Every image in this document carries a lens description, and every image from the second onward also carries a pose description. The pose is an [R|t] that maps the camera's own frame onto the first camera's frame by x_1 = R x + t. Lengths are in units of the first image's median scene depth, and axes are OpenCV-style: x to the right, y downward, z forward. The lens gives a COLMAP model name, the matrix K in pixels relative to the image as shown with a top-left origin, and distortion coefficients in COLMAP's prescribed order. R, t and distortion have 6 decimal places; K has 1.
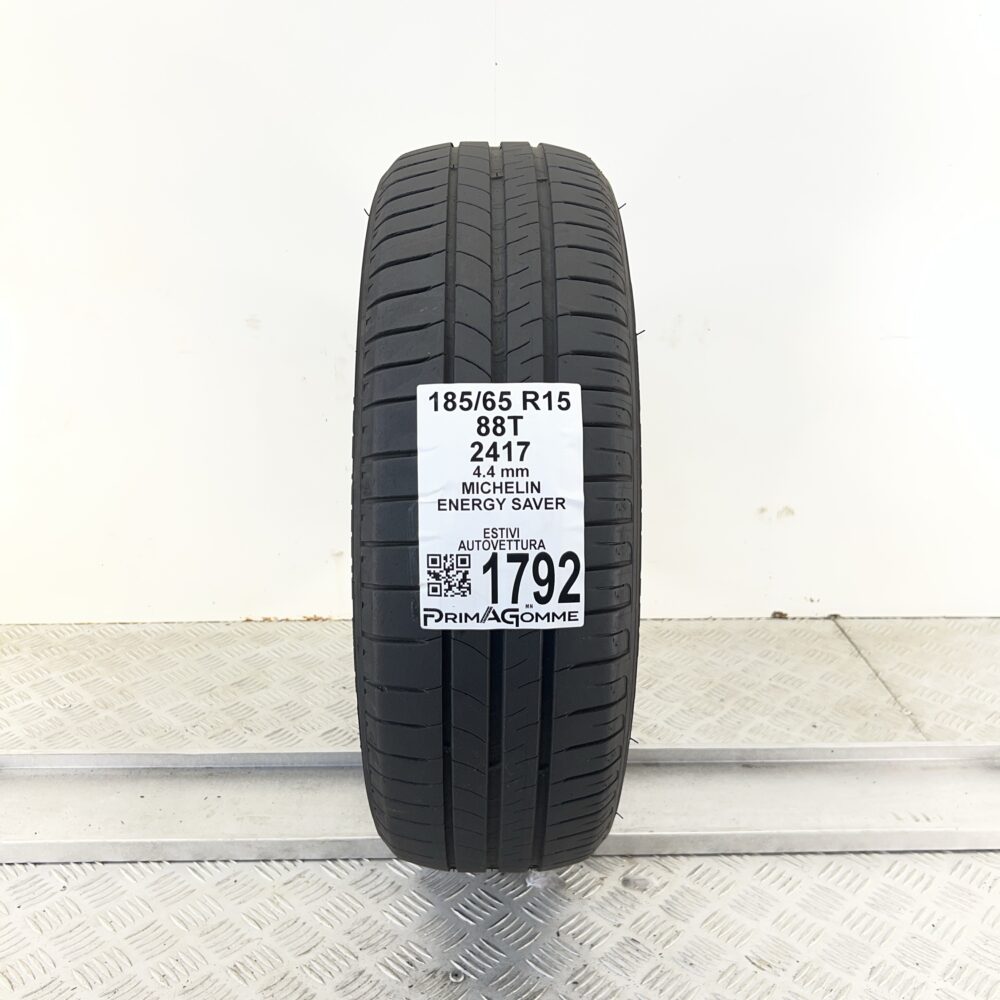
lens RADIAL K [[1326.6, 0, 500.0], [0, 1326.6, 500.0], [0, 0, 1]] dist [-0.004896, -0.005130]
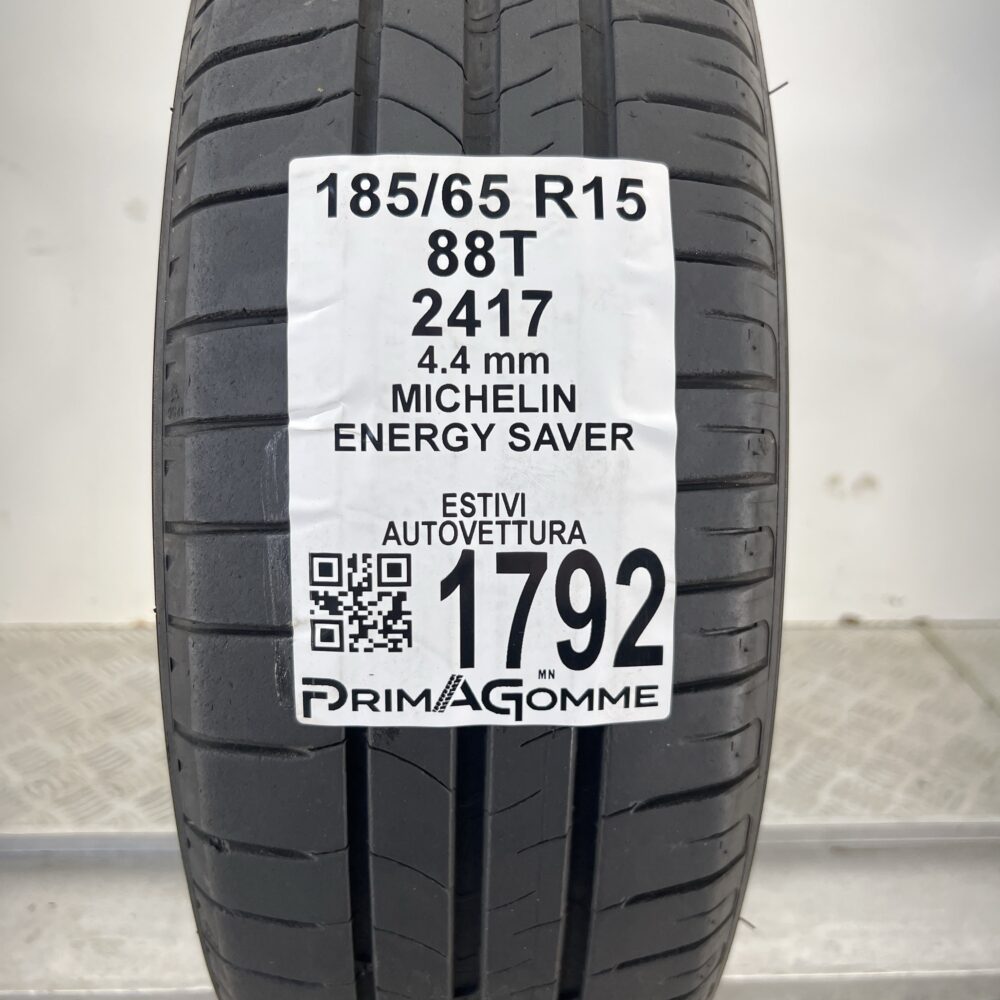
lens RADIAL K [[1326.6, 0, 500.0], [0, 1326.6, 500.0], [0, 0, 1]] dist [-0.004896, -0.005130]
pose [[0.999865, 0.007131, 0.014806, -0.000064], [-0.007393, 0.999816, 0.017693, 0.015665], [-0.014677, -0.017800, 0.999734, 0.569768]]
